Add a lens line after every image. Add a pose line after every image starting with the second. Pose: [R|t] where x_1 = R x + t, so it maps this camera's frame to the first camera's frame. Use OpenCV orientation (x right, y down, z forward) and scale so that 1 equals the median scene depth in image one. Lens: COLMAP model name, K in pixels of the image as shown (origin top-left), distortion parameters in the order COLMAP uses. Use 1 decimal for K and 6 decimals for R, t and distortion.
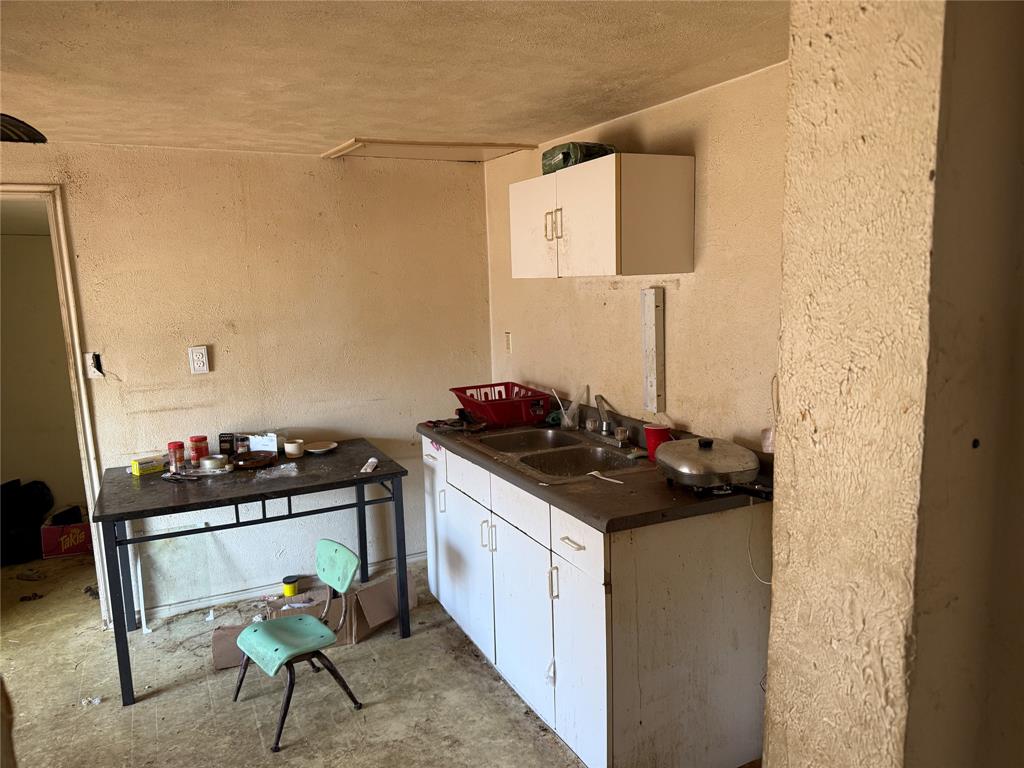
lens RADIAL K [[724.8, 0, 514.2], [0, 724.8, 379.4], [0, 0, 1]] dist [0.046296, -0.048678]
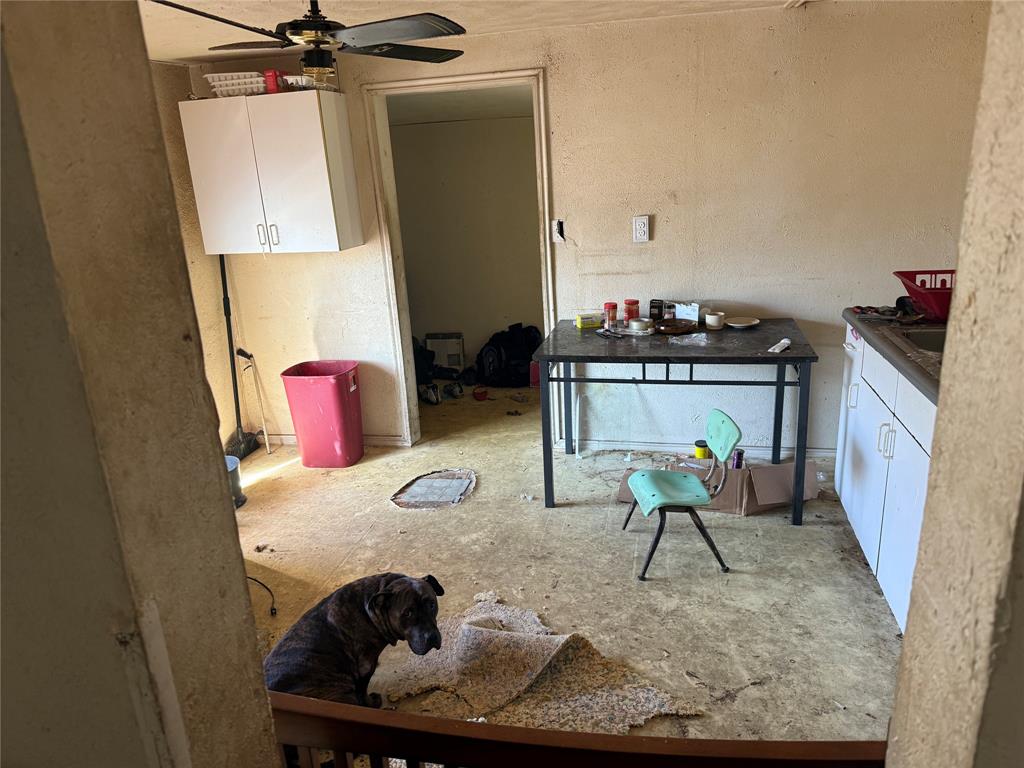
lens RADIAL K [[724.8, 0, 512.4], [0, 724.8, 387.6], [0, 0, 1]] dist [0.046296, -0.048678]
pose [[0.771759, 0.169009, -0.613045, 0.131642], [-0.059255, 0.978954, 0.195289, 0.004693], [0.633149, -0.114389, 0.765531, 0.030524]]
